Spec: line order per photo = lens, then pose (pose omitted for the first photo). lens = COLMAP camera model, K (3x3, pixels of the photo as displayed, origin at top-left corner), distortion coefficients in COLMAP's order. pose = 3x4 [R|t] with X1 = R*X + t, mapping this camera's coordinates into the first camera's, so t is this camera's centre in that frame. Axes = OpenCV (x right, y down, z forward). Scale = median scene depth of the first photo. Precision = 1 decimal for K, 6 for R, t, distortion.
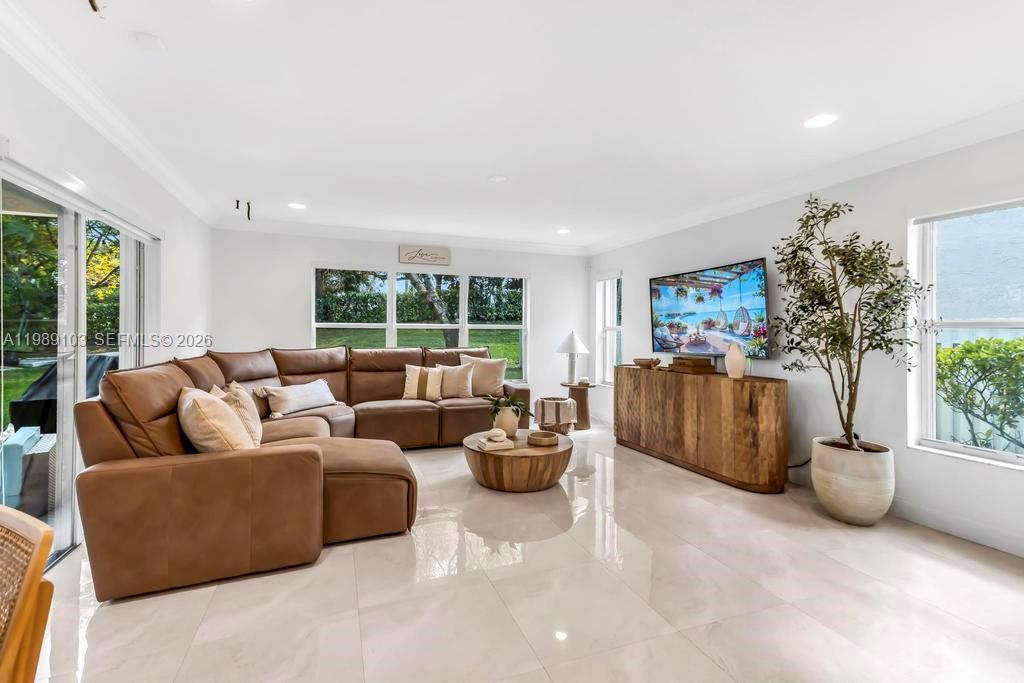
lens RADIAL K [[459.1, 0, 513.3], [0, 459.1, 330.1], [0, 0, 1]] dist [0.036550, 0.000063]
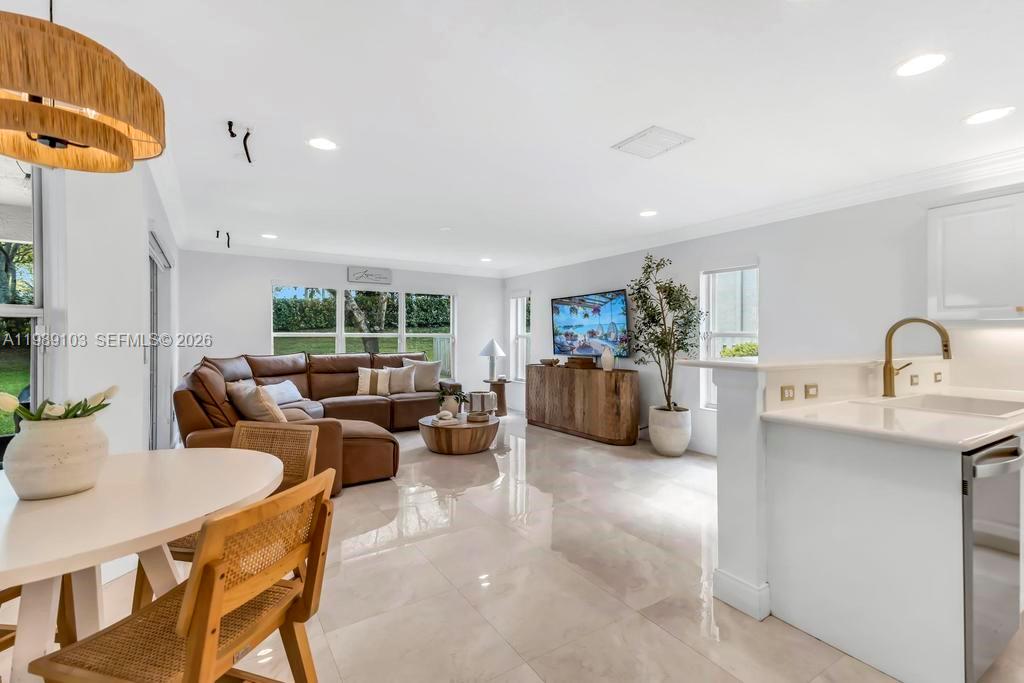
lens RADIAL K [[451.5, 0, 514.3], [0, 451.5, 337.2], [0, 0, 1]] dist [0.031921, -0.000430]
pose [[0.978714, -0.004273, 0.205184, -0.090214], [0.003667, 0.999988, 0.003330, -0.007667], [-0.205196, -0.002507, 0.978718, -0.299309]]
